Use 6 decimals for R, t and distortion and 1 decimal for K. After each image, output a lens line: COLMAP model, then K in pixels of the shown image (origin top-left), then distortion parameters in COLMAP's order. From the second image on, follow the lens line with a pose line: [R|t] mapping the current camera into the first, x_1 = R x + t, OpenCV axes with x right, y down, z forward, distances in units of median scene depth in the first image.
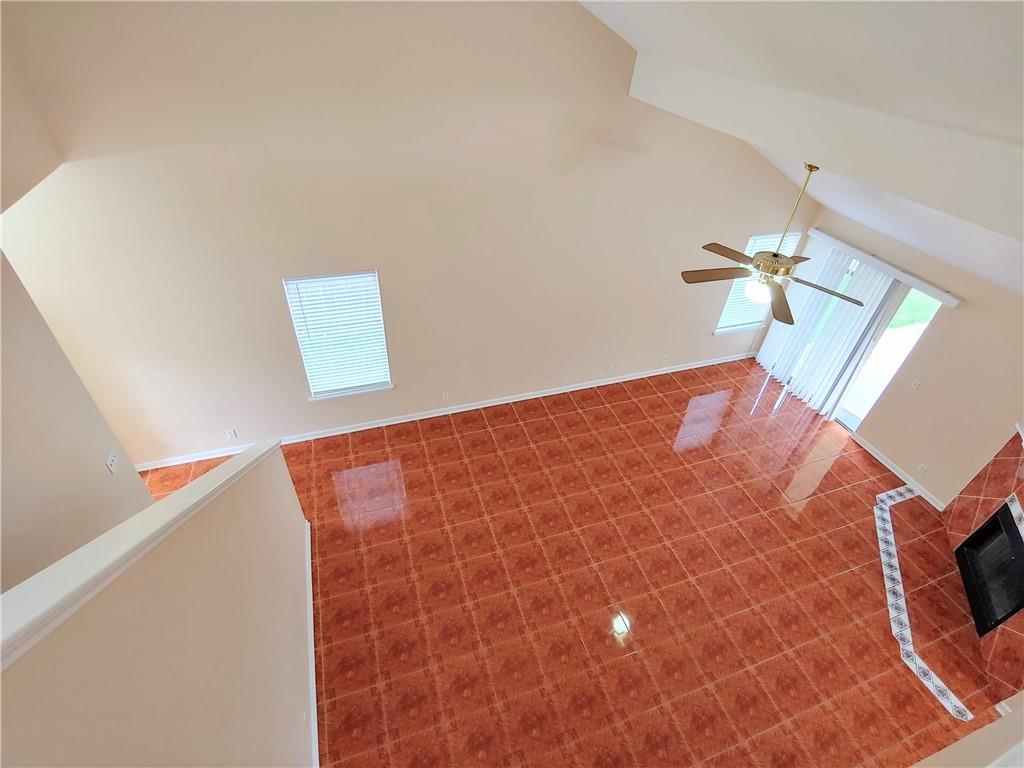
lens RADIAL K [[490.7, 0, 512.0], [0, 490.7, 384.0], [0, 0, 1]] dist [-0.000750, -0.000055]
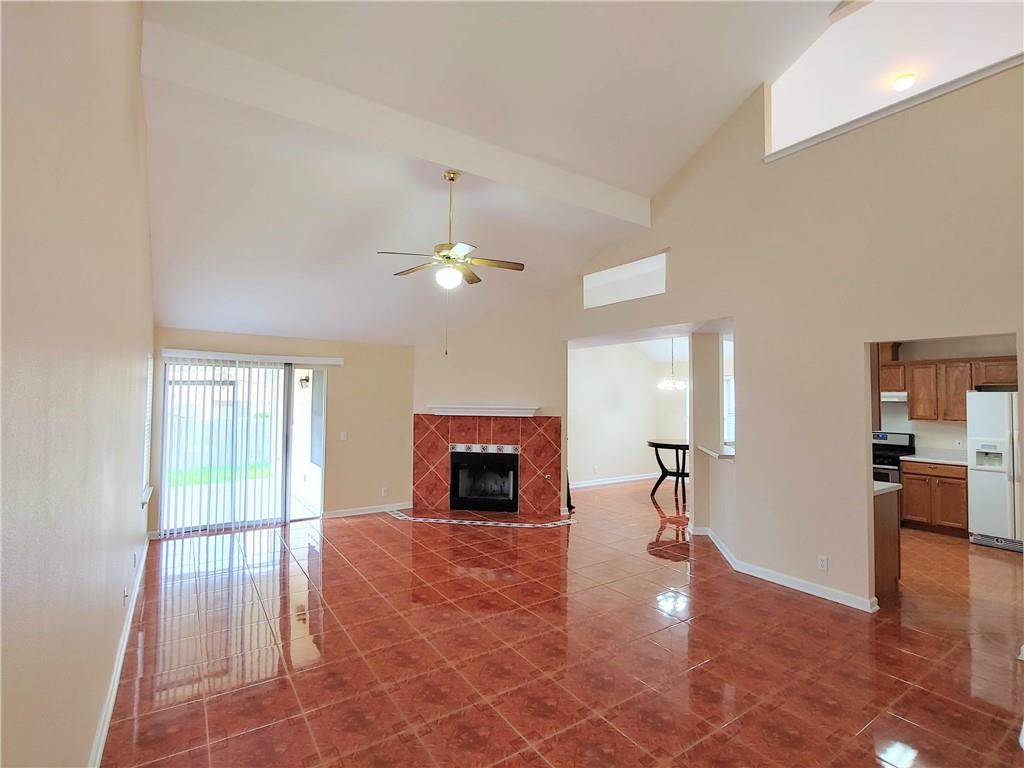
lens RADIAL K [[490.7, 0, 512.0], [0, 490.7, 384.0], [0, 0, 1]] dist [-0.000750, -0.000055]
pose [[-0.255478, -0.032297, 0.966275, -0.482378], [0.586024, 0.789742, 0.181338, -0.087305], [-0.768965, 0.612588, -0.182835, 0.926956]]
